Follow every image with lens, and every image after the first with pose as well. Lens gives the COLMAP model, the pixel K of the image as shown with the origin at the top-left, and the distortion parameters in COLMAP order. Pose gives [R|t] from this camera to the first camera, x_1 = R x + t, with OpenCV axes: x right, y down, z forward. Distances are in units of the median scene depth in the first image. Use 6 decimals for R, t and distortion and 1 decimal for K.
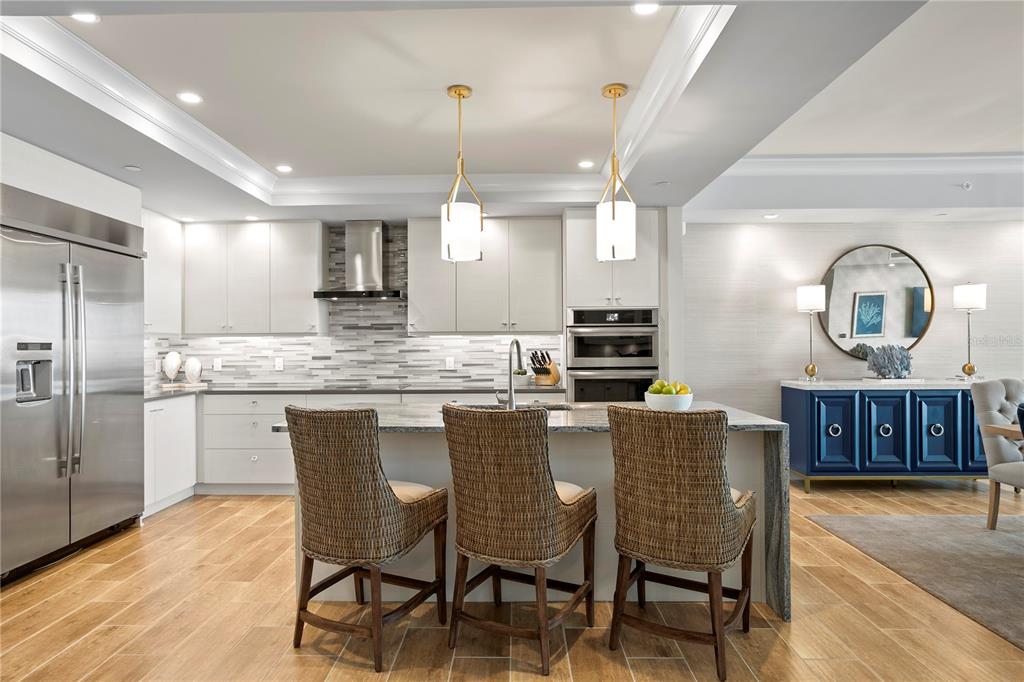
lens RADIAL K [[607.9, 0, 510.2], [0, 607.9, 341.3], [0, 0, 1]] dist [-0.005045, 0.000319]
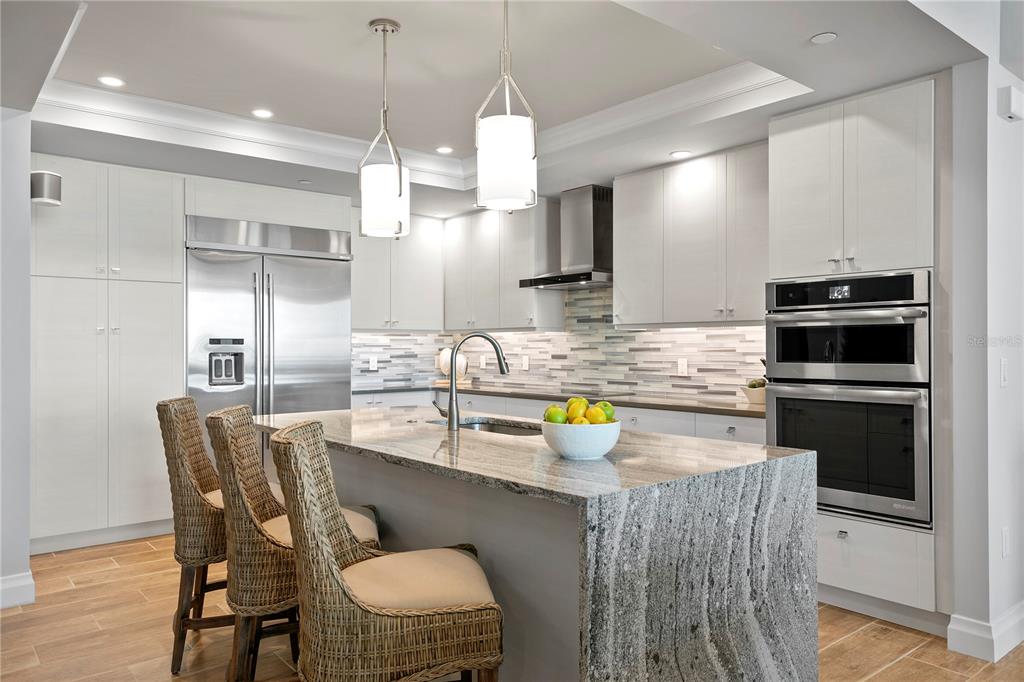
lens RADIAL K [[736.1, 0, 512.2], [0, 736.1, 343.6], [0, 0, 1]] dist [0.002528, 0.000069]
pose [[0.644923, 0.002781, -0.764242, 0.444553], [0.001521, 0.999987, 0.004923, 0.003865], [0.764246, -0.004338, 0.644910, 0.289908]]
